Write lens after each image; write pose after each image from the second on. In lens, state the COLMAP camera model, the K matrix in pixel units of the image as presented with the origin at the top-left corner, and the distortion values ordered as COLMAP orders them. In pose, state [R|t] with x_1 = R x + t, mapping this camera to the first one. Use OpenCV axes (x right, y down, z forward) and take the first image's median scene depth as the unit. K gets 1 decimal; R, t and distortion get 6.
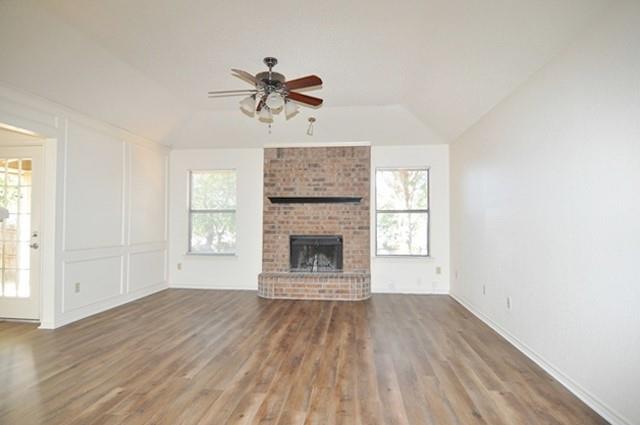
lens RADIAL K [[361.0, 0, 320.0], [0, 361.0, 212.5], [0, 0, 1]] dist [-0.017607, -0.000526]
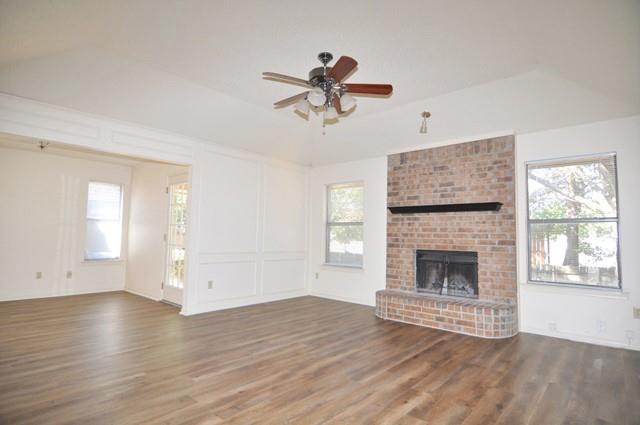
lens RADIAL K [[343.0, 0, 317.0], [0, 343.0, 213.4], [0, 0, 1]] dist [-0.007499, -0.000772]
pose [[0.808261, -0.028877, -0.588115, 0.222081], [-0.001962, 0.998659, -0.051732, 0.018492], [0.588821, 0.042967, 0.807121, 0.183970]]
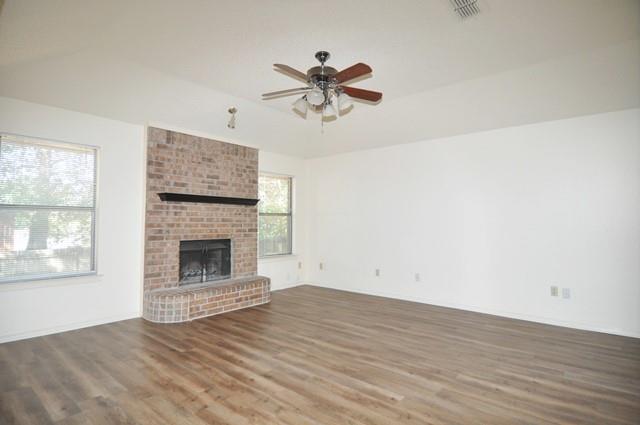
lens RADIAL K [[343.0, 0, 317.0], [0, 343.0, 213.4], [0, 0, 1]] dist [-0.007499, -0.000772]
pose [[0.572049, 0.021326, 0.819942, -0.549412], [-0.021207, 0.999712, -0.011206, 0.002774], [-0.819945, -0.010978, 0.572337, 0.311005]]
